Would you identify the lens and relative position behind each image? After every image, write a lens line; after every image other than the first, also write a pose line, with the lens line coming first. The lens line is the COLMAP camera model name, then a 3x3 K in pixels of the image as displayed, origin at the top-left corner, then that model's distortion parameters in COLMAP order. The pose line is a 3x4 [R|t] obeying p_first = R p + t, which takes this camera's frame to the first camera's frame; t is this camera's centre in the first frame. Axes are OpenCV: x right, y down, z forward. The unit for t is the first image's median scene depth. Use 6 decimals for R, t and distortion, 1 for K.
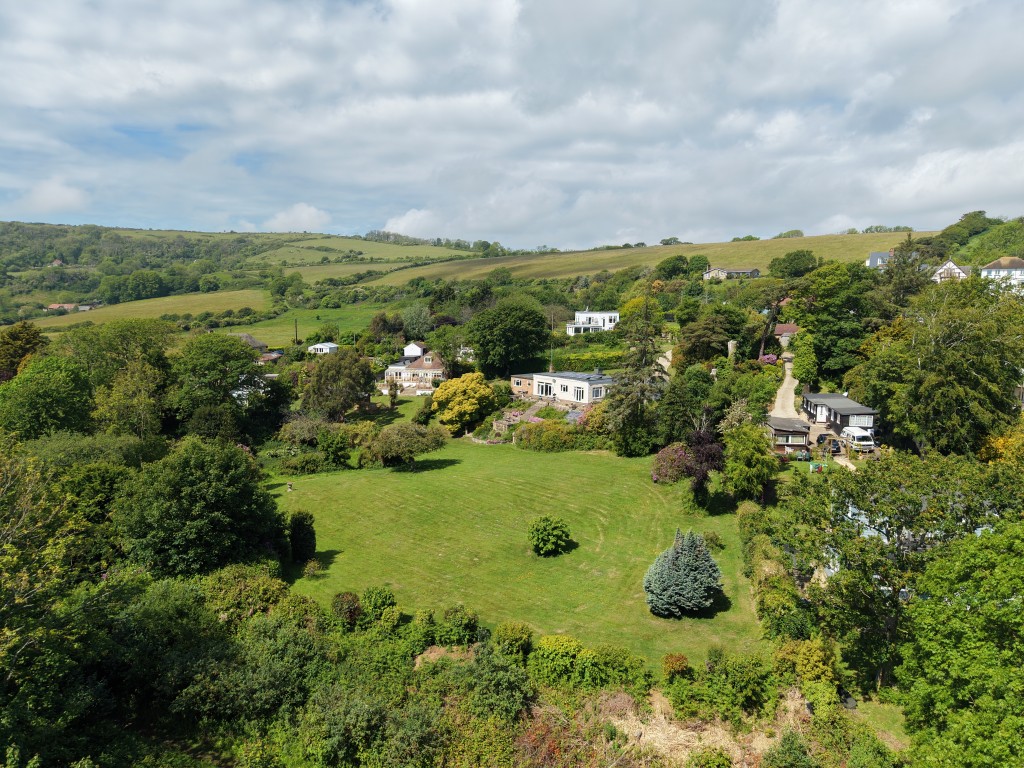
lens RADIAL K [[688.6, 0, 516.4], [0, 688.6, 383.8], [0, 0, 1]] dist [0.002191, -0.002441]
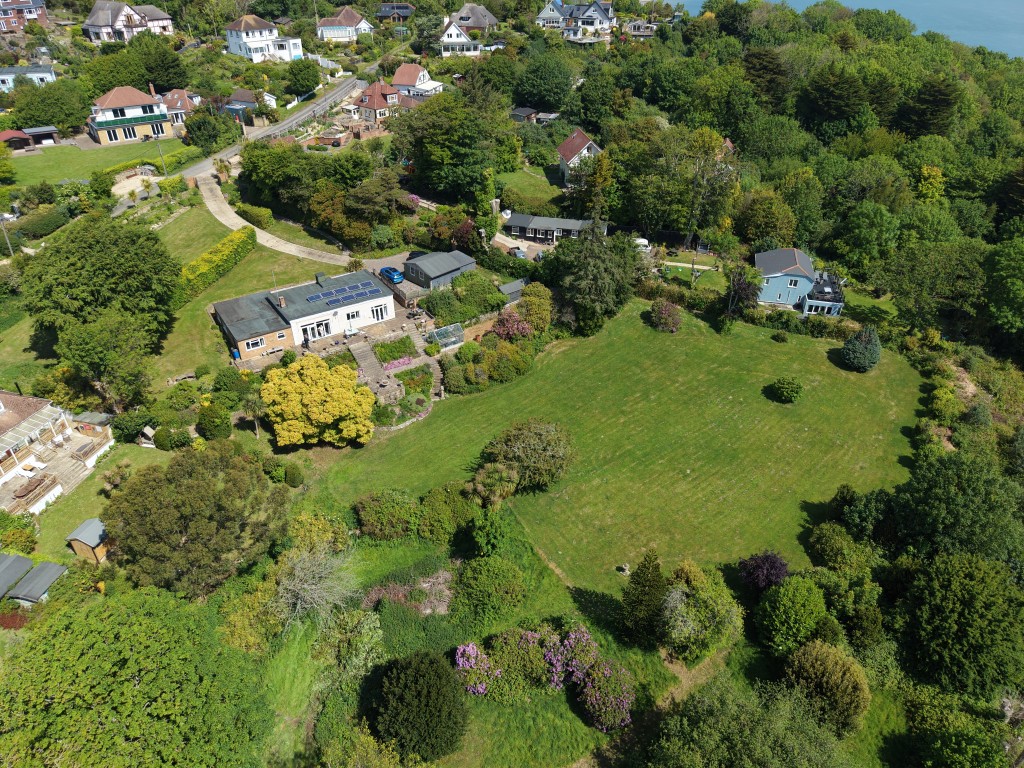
lens RADIAL K [[687.8, 0, 518.1], [0, 687.8, 382.9], [0, 0, 1]] dist [0.029034, -0.038782]
pose [[0.042649, -0.546765, 0.836199, -0.399075], [0.097261, 0.835258, 0.541188, -0.215908], [-0.994345, 0.058248, 0.088802, 0.480029]]
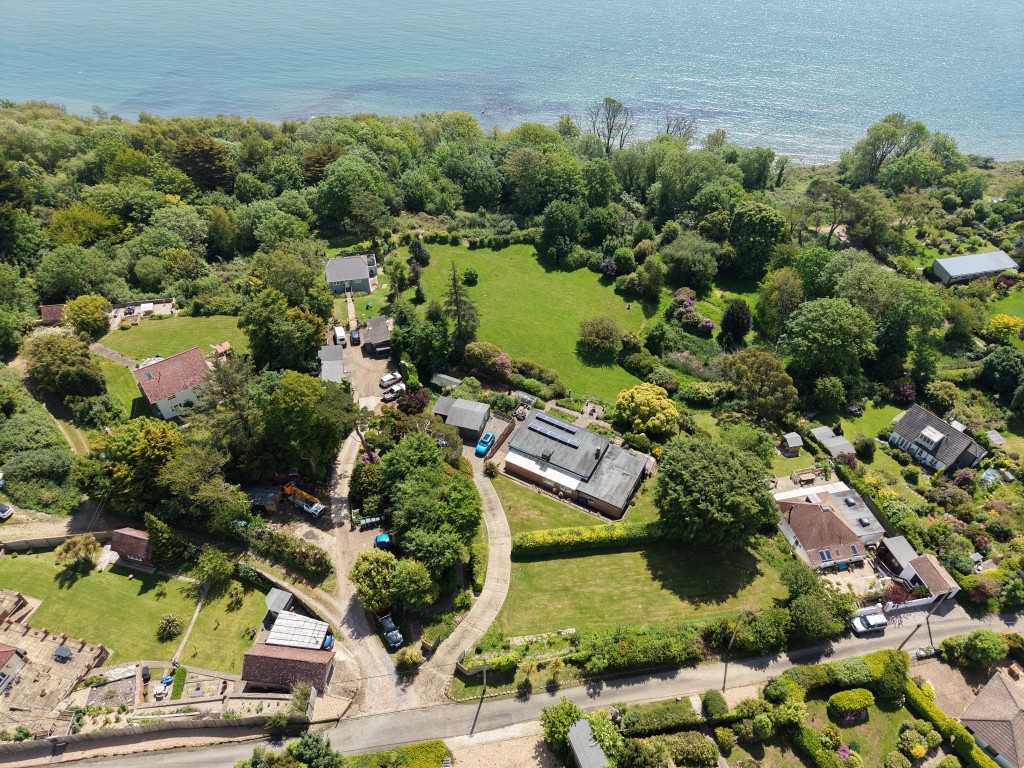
lens RADIAL K [[687.8, 0, 518.1], [0, 687.8, 382.9], [0, 0, 1]] dist [0.029034, -0.038782]
pose [[-0.903554, 0.278015, -0.326034, 0.284276], [-0.066500, 0.660708, 0.747692, -0.502999], [0.423282, 0.697261, -0.578497, 0.968090]]
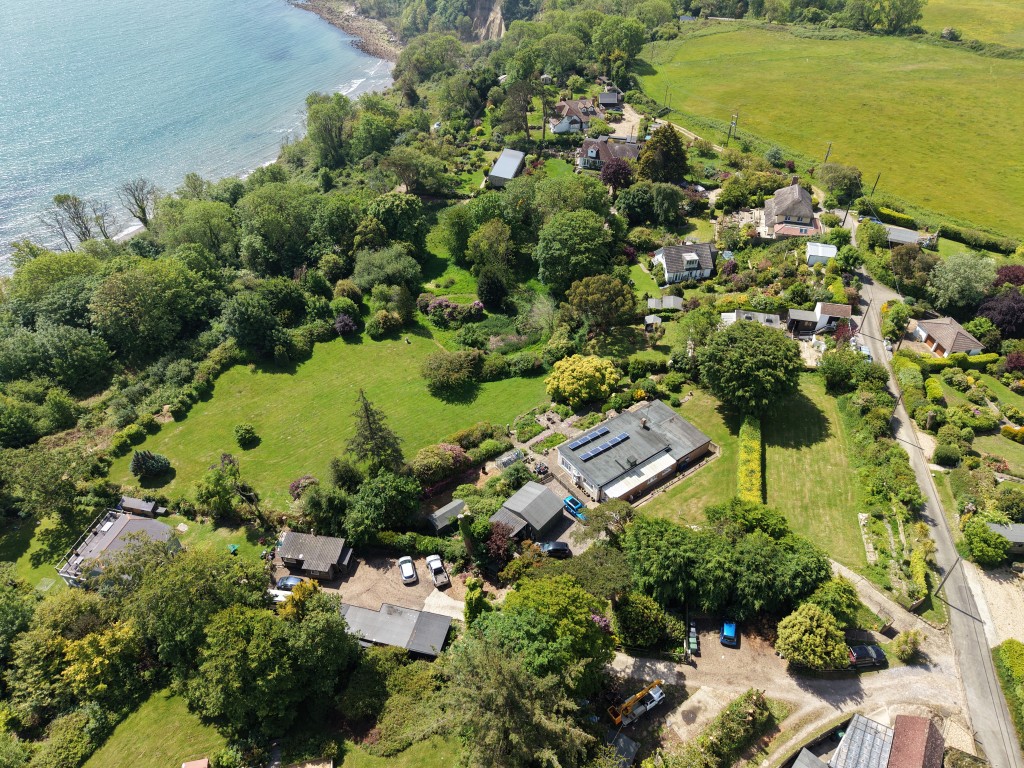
lens RADIAL K [[688.6, 0, 516.4], [0, 688.6, 383.8], [0, 0, 1]] dist [0.002191, -0.002441]
pose [[-0.010201, 0.647888, -0.761667, 0.462315], [-0.110824, 0.756282, 0.644791, -0.401907], [0.993788, 0.090988, 0.064087, 0.540201]]
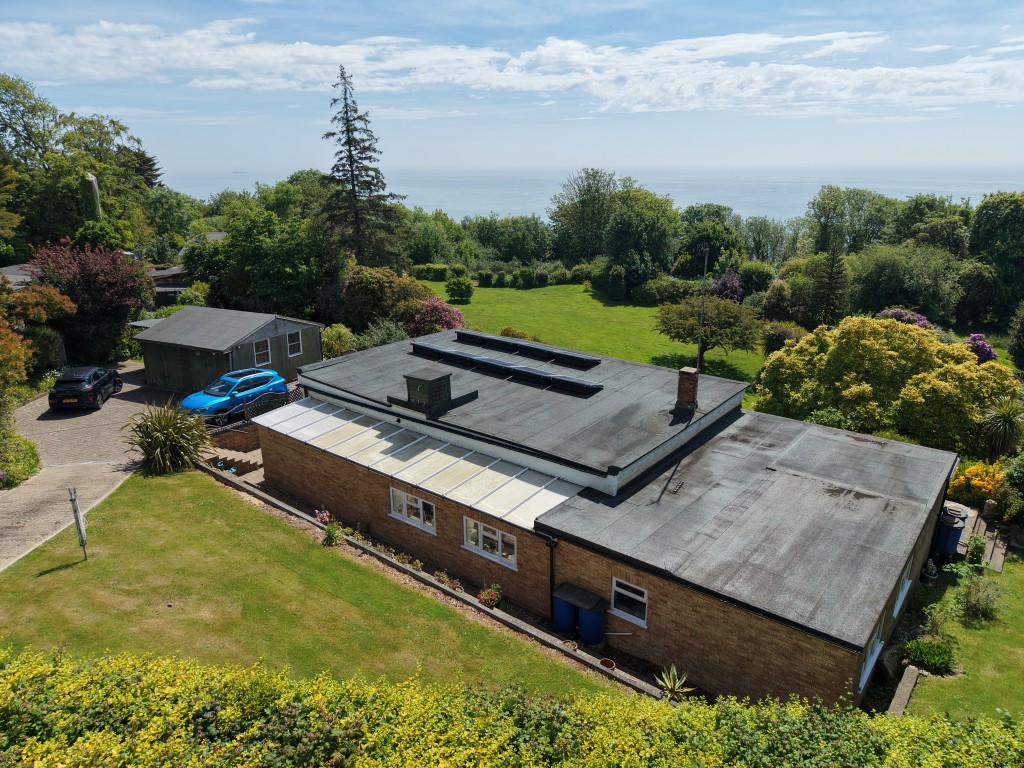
lens RADIAL K [[688.6, 0, 516.4], [0, 688.6, 383.8], [0, 0, 1]] dist [0.002191, -0.002441]
pose [[-0.965228, 0.081064, -0.248524, 0.097829], [-0.025804, 0.916514, 0.399170, -0.061844], [0.260134, 0.391702, -0.882553, 0.787484]]
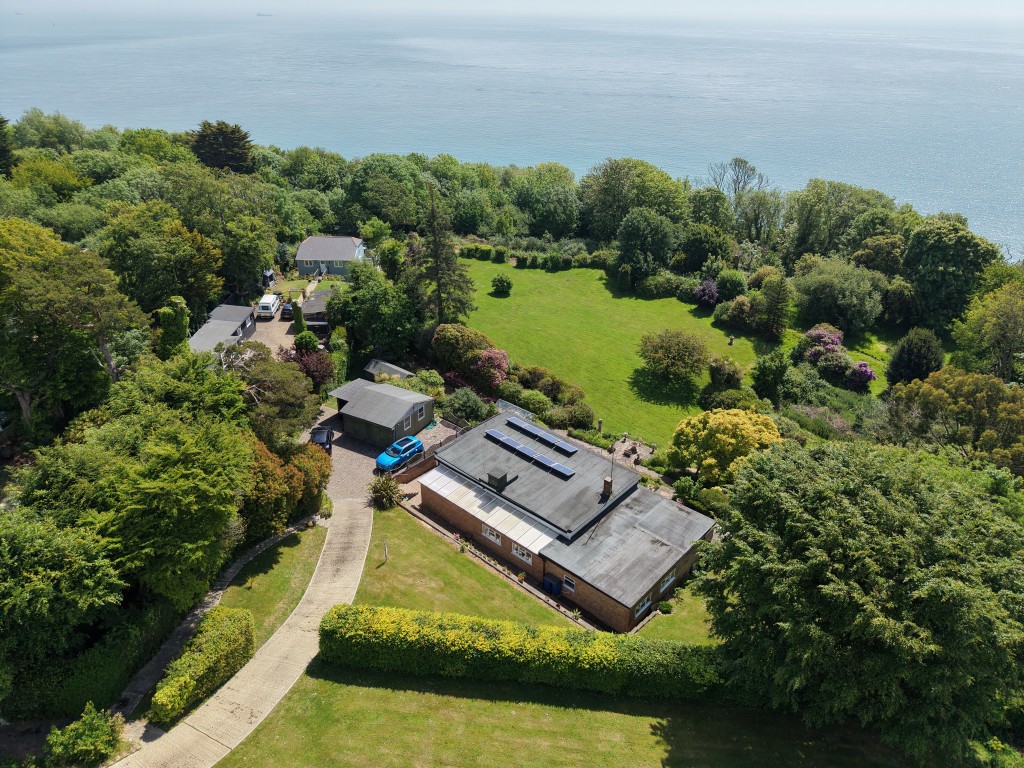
lens RADIAL K [[687.8, 0, 518.1], [0, 687.8, 382.9], [0, 0, 1]] dist [0.029034, -0.038782]
pose [[-0.977433, 0.088273, -0.191920, 0.126204], [-0.036720, 0.823682, 0.565861, -0.209784], [0.208031, 0.560139, -0.801853, 0.886304]]
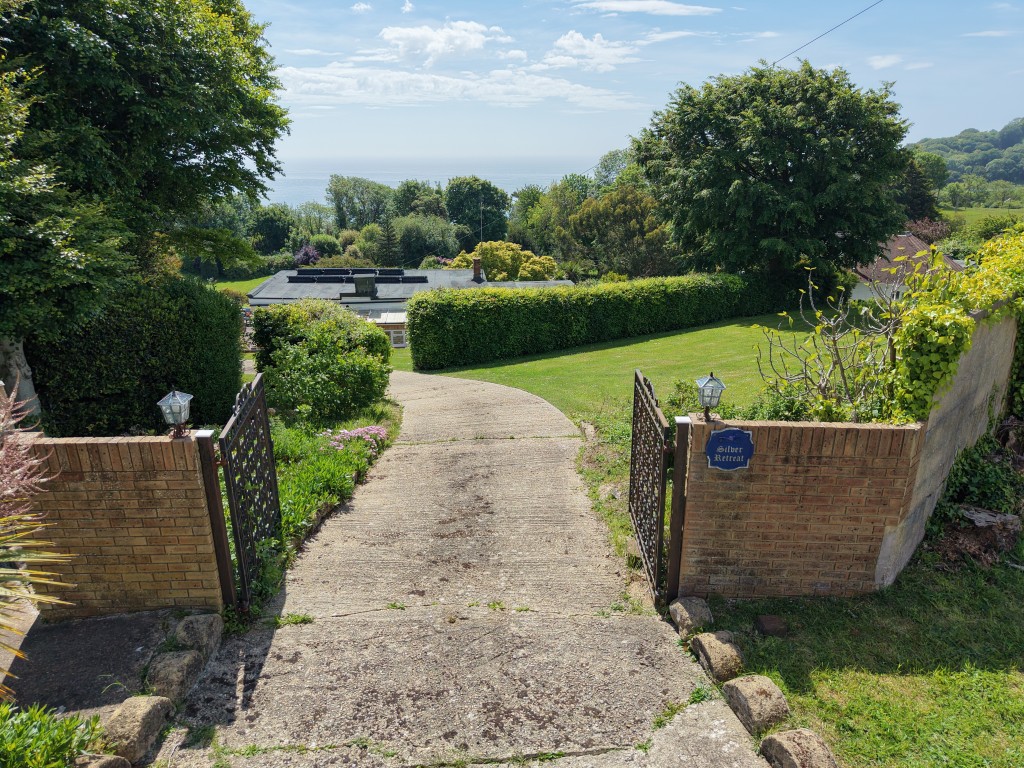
lens RADIAL K [[688.6, 0, 516.4], [0, 688.6, 383.8], [0, 0, 1]] dist [0.002191, -0.002441]
pose [[-0.507305, 0.269106, -0.818672, 0.253379], [-0.092342, 0.927548, 0.362116, -0.067240], [0.856805, 0.259301, -0.445700, 0.826534]]
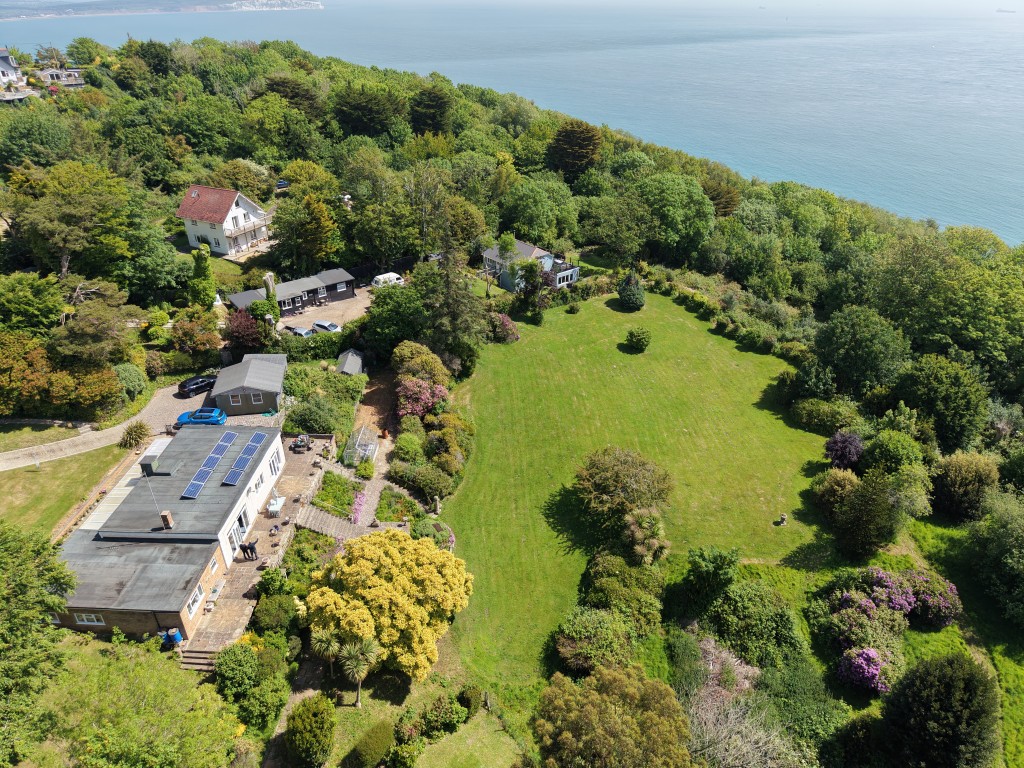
lens RADIAL K [[688.6, 0, 516.4], [0, 688.6, 383.8], [0, 0, 1]] dist [0.002191, -0.002441]
pose [[-0.784536, -0.311627, 0.536090, -0.211953], [0.057840, 0.823999, 0.563632, -0.212978], [-0.617380, 0.473197, -0.628432, 0.751640]]
